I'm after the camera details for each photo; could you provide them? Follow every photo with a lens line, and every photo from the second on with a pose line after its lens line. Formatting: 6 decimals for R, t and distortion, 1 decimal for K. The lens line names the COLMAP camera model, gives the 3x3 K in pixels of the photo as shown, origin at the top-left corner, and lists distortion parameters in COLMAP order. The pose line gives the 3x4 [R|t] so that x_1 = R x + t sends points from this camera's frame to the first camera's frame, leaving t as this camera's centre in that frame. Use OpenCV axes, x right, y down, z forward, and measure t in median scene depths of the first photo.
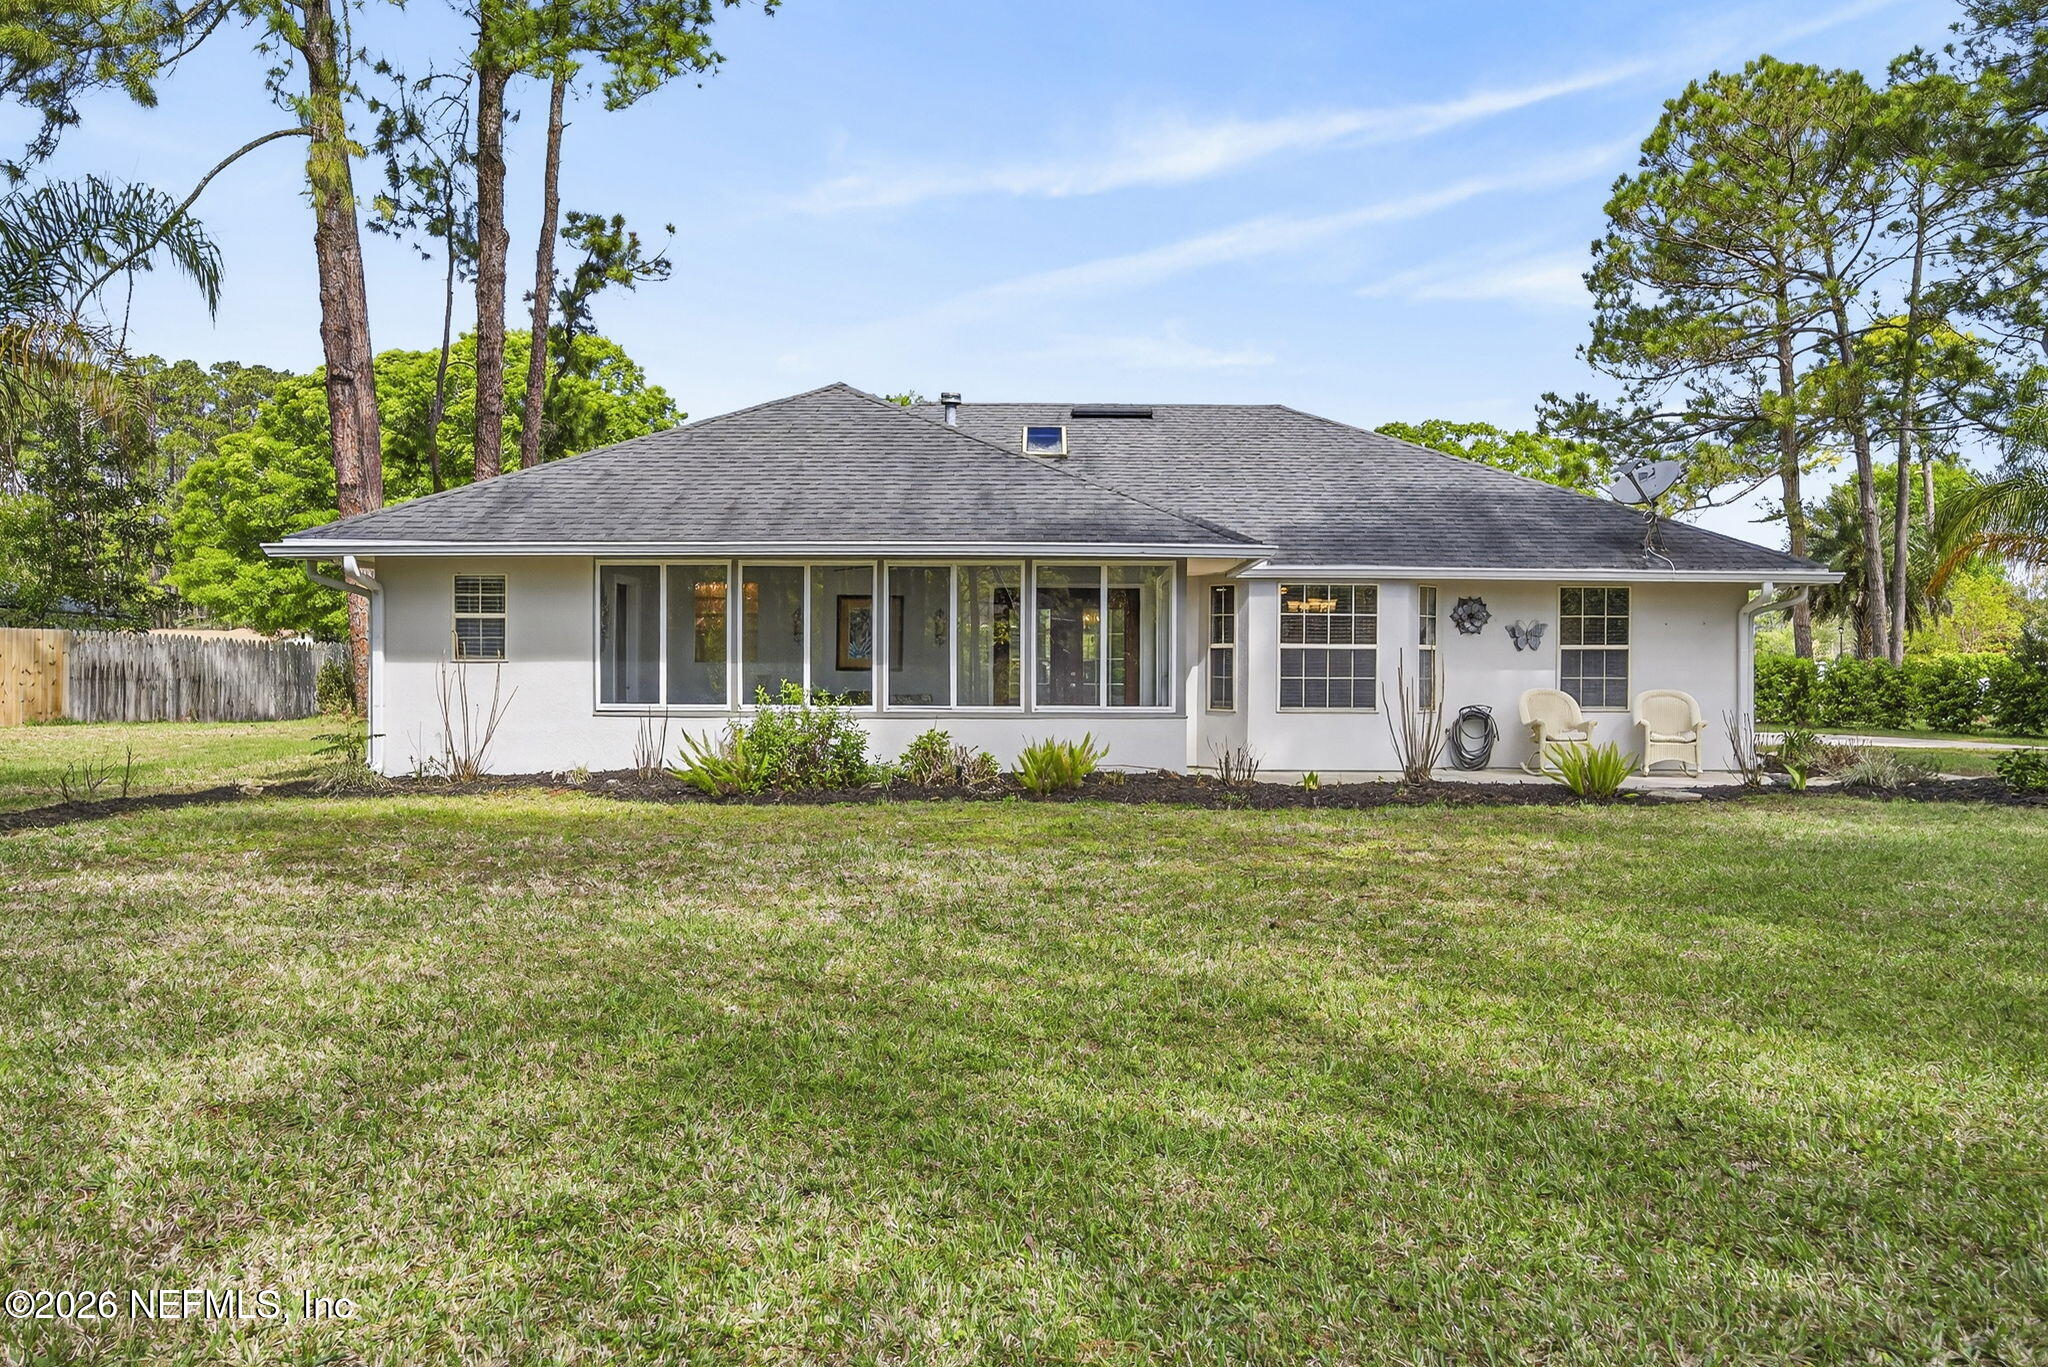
lens RADIAL K [[1028.4, 0, 1022.9], [0, 1028.4, 675.1], [0, 0, 1]] dist [-0.028394, -0.000228]
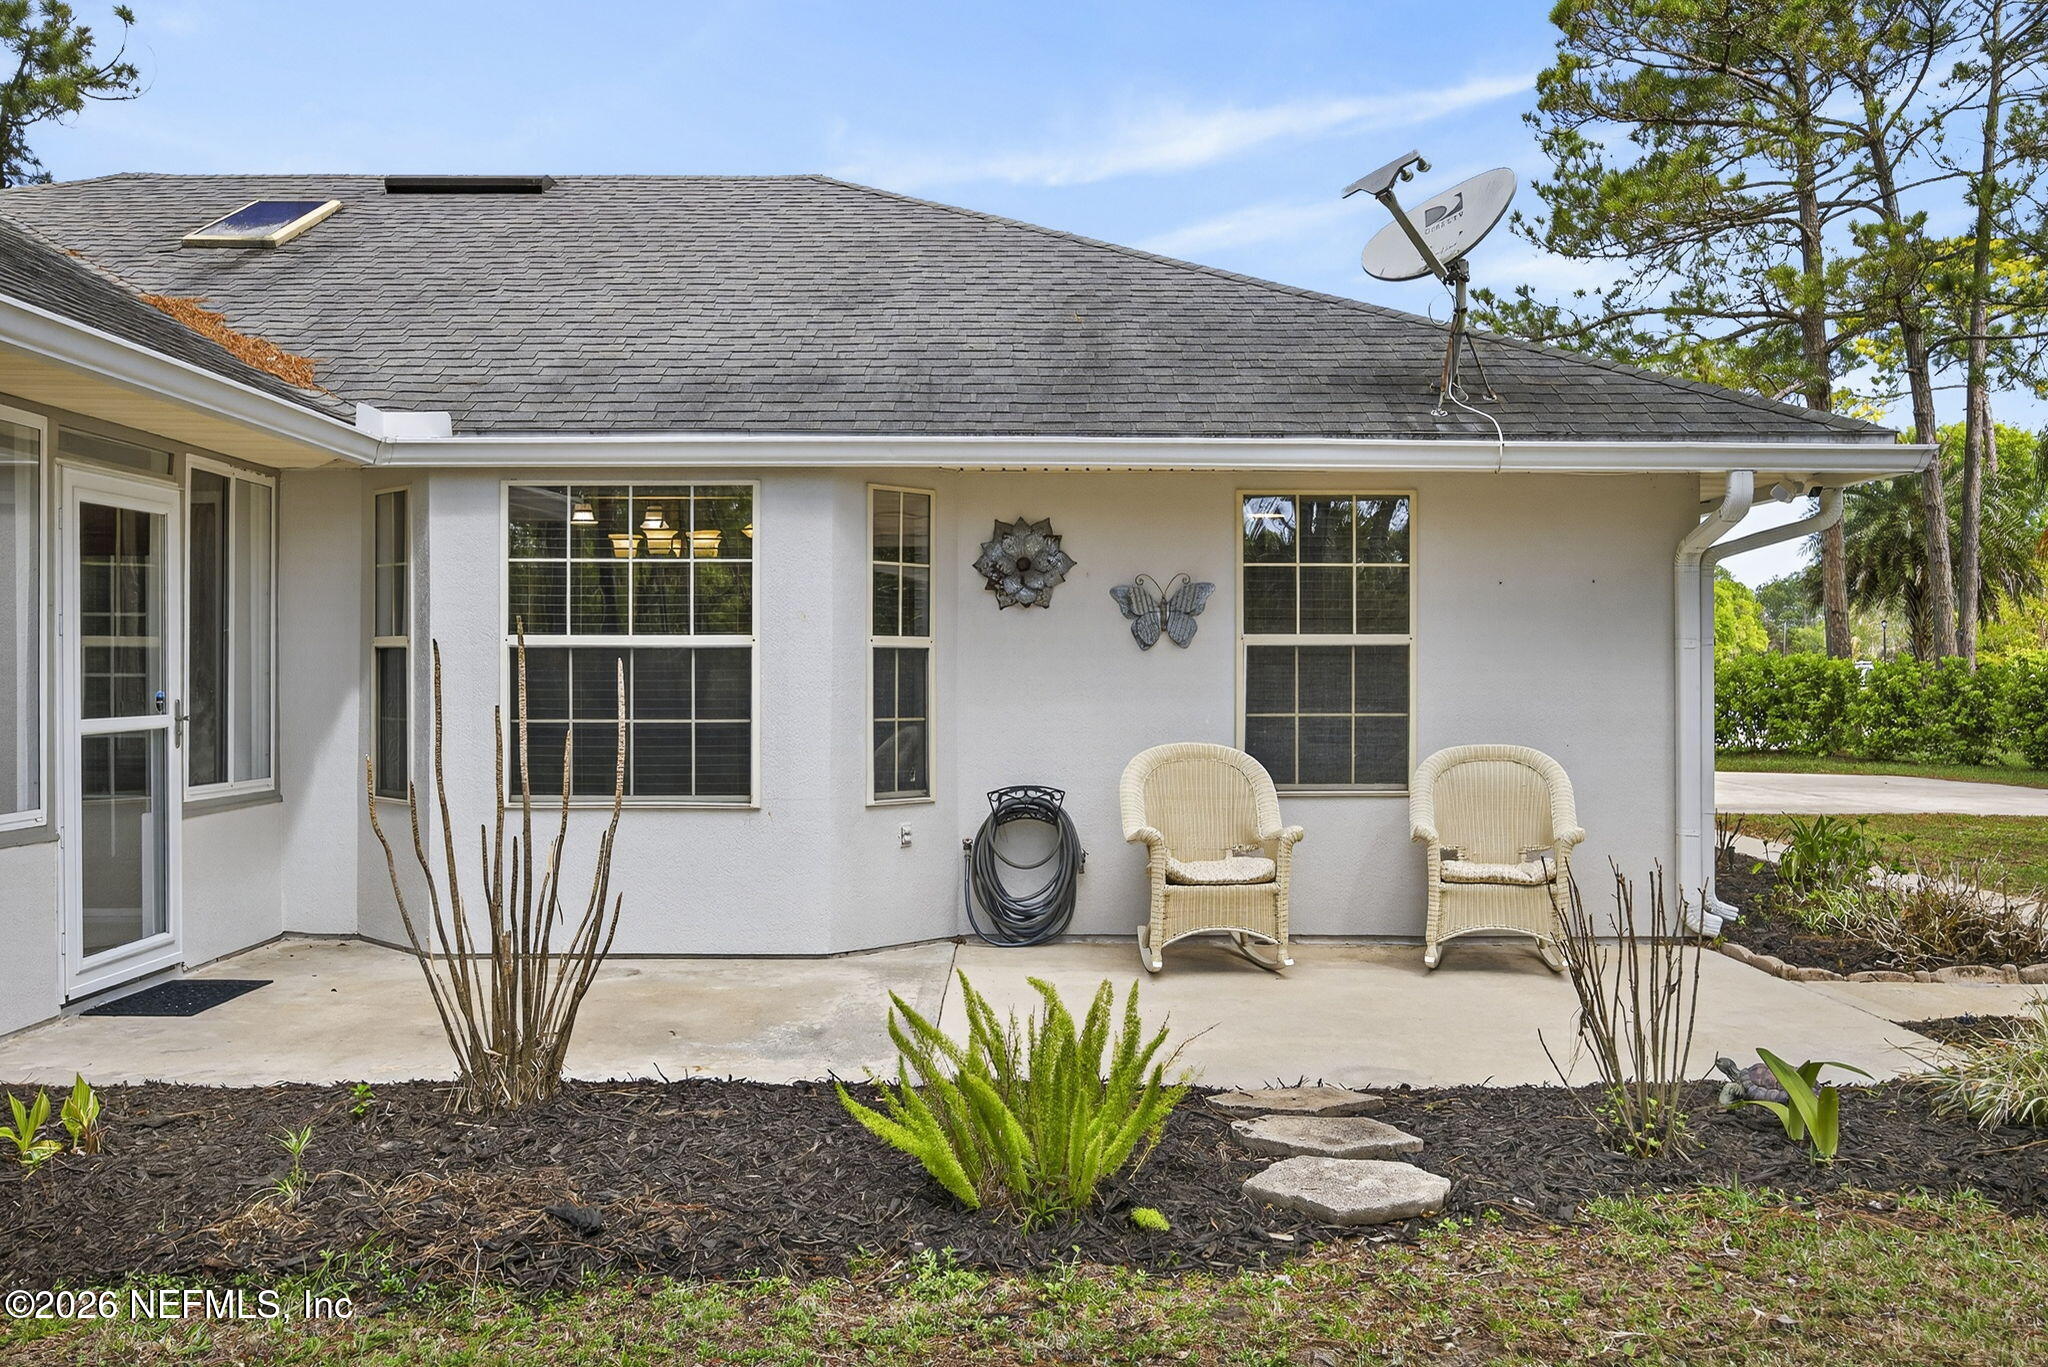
lens RADIAL K [[1115.6, 0, 1026.2], [0, 1115.6, 678.5], [0, 0, 1]] dist [-0.018184, 0.000906]
pose [[0.999724, -0.005044, 0.022938, 0.217930], [0.005068, 0.999987, -0.000966, -0.005985], [-0.022933, 0.001082, 0.999736, 0.281234]]
